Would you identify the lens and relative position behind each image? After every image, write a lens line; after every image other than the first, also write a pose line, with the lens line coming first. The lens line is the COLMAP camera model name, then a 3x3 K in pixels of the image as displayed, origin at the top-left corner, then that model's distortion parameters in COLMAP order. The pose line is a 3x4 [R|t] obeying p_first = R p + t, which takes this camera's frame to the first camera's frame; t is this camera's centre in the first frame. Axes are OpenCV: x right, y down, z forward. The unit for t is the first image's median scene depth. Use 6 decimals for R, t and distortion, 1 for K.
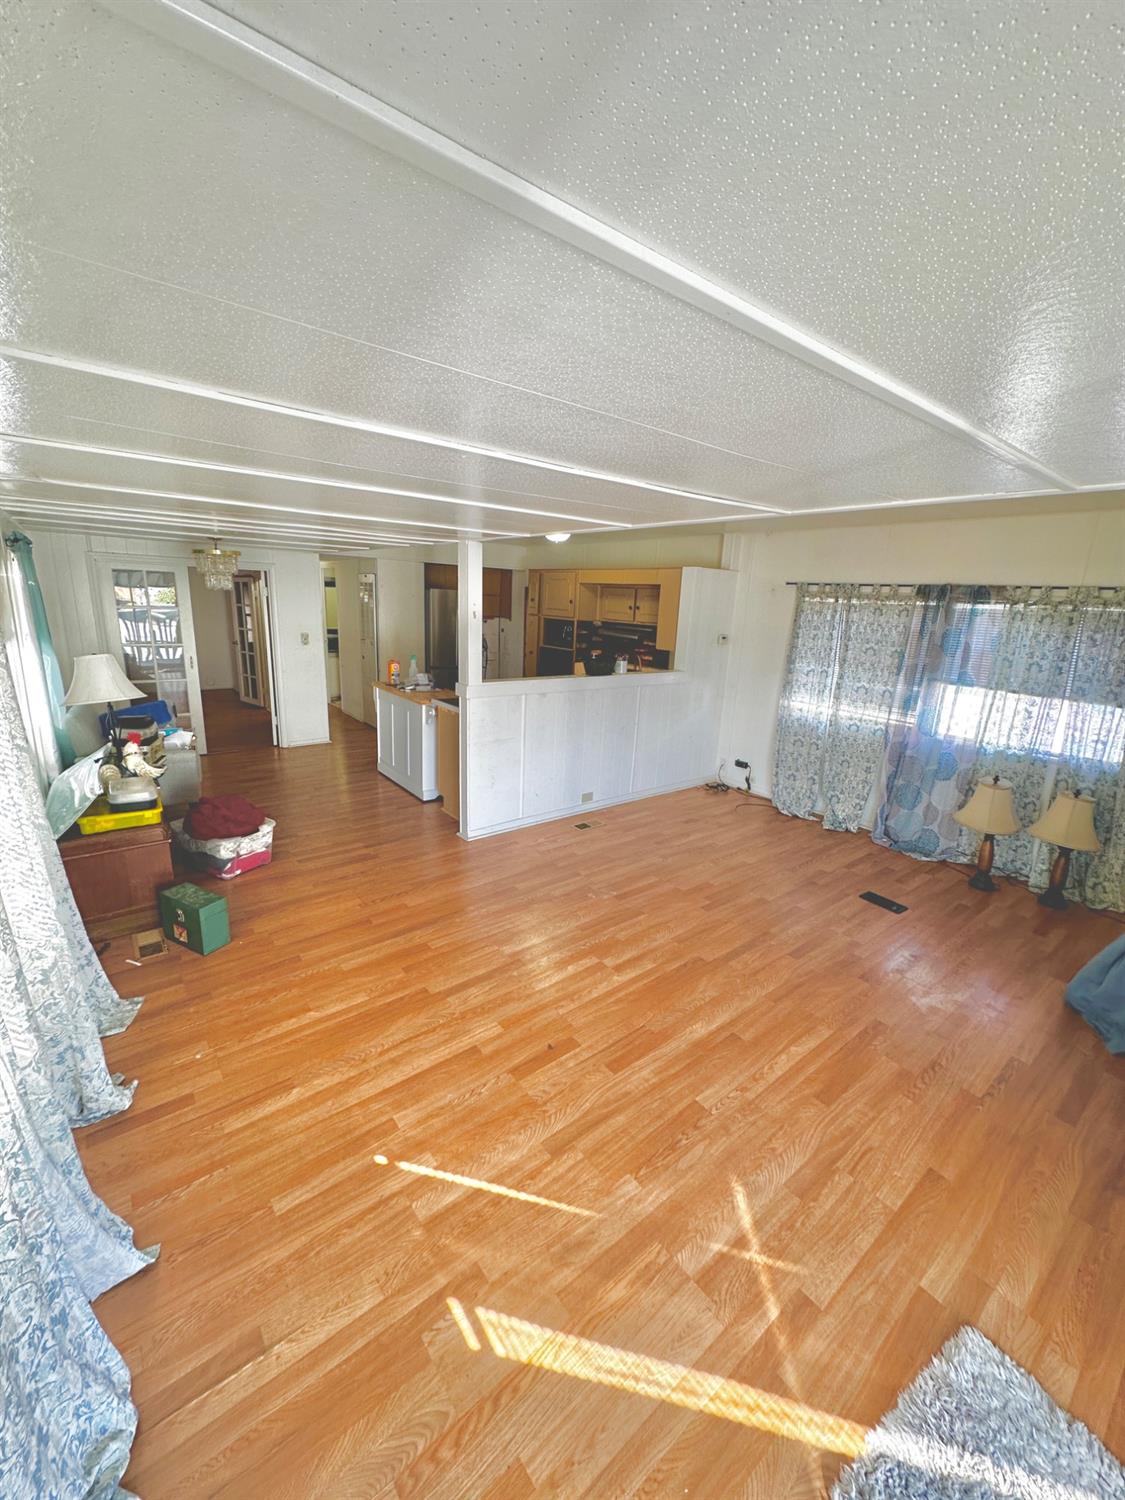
lens RADIAL K [[599.8, 0, 562.5], [0, 599.8, 750.0], [0, 0, 1]] dist [-0.001132, 0.000306]
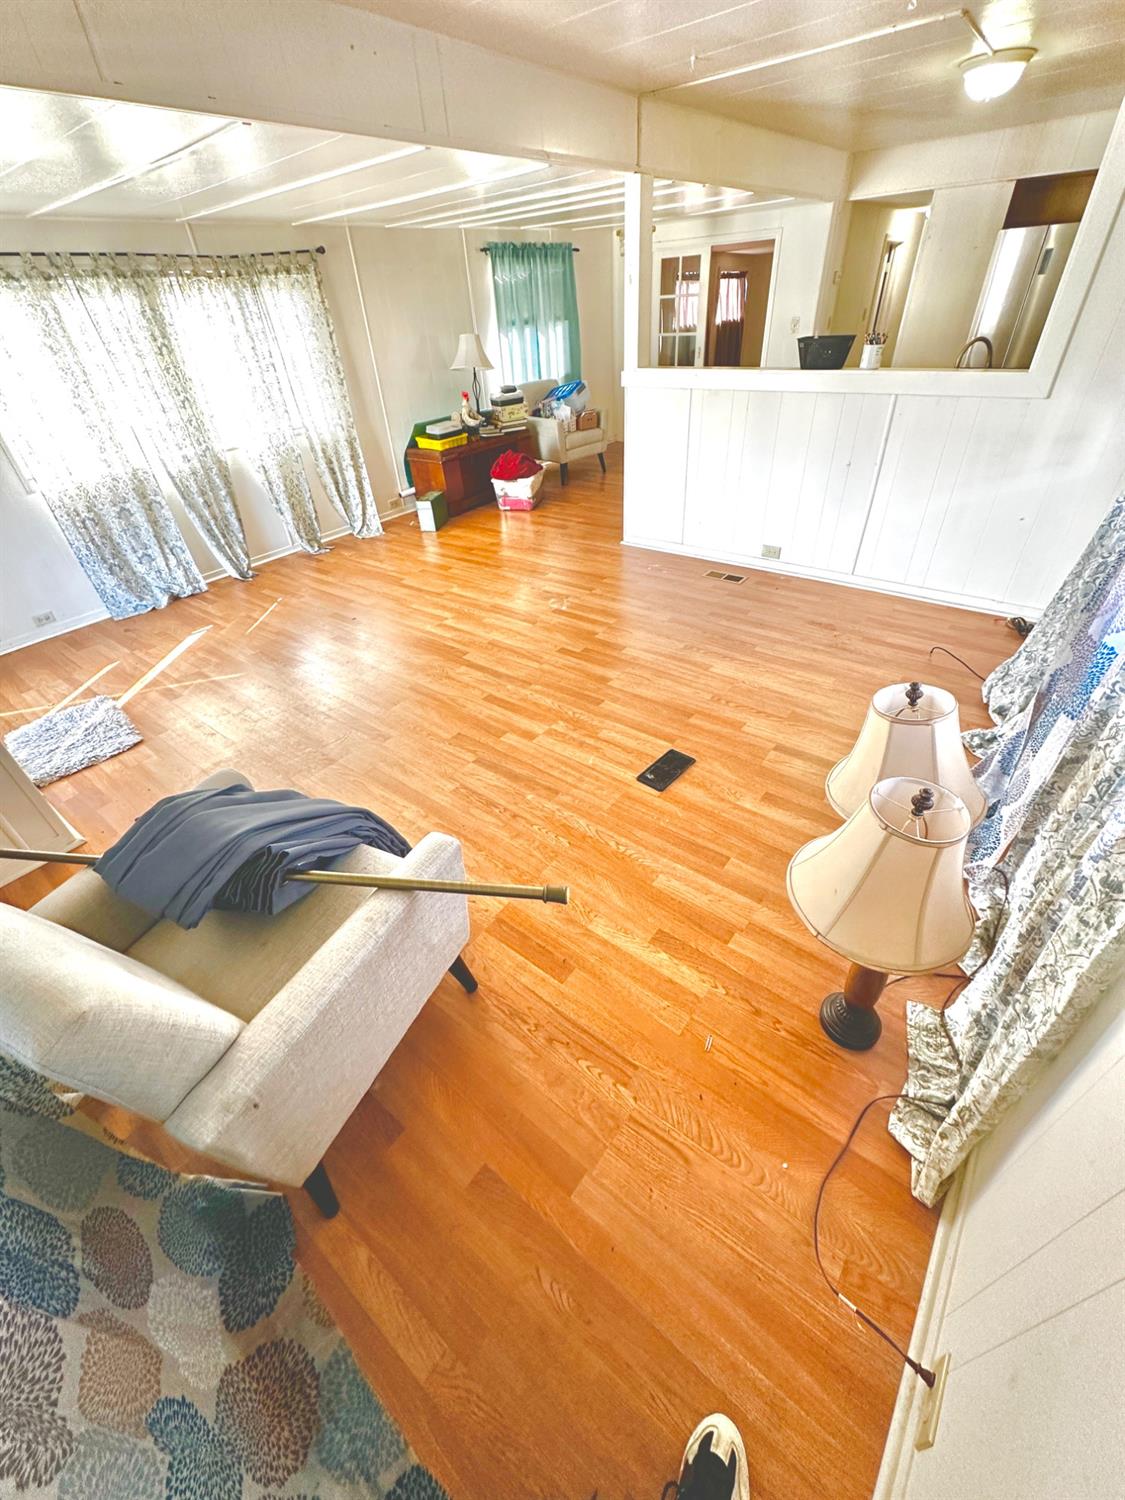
lens RADIAL K [[599.8, 0, 562.5], [0, 599.8, 750.0], [0, 0, 1]] dist [-0.001132, 0.000306]
pose [[0.230277, 0.539286, -0.810026, 1.229154], [-0.175683, 0.841759, 0.510468, -0.090714], [0.957135, 0.024759, 0.288581, 0.844657]]
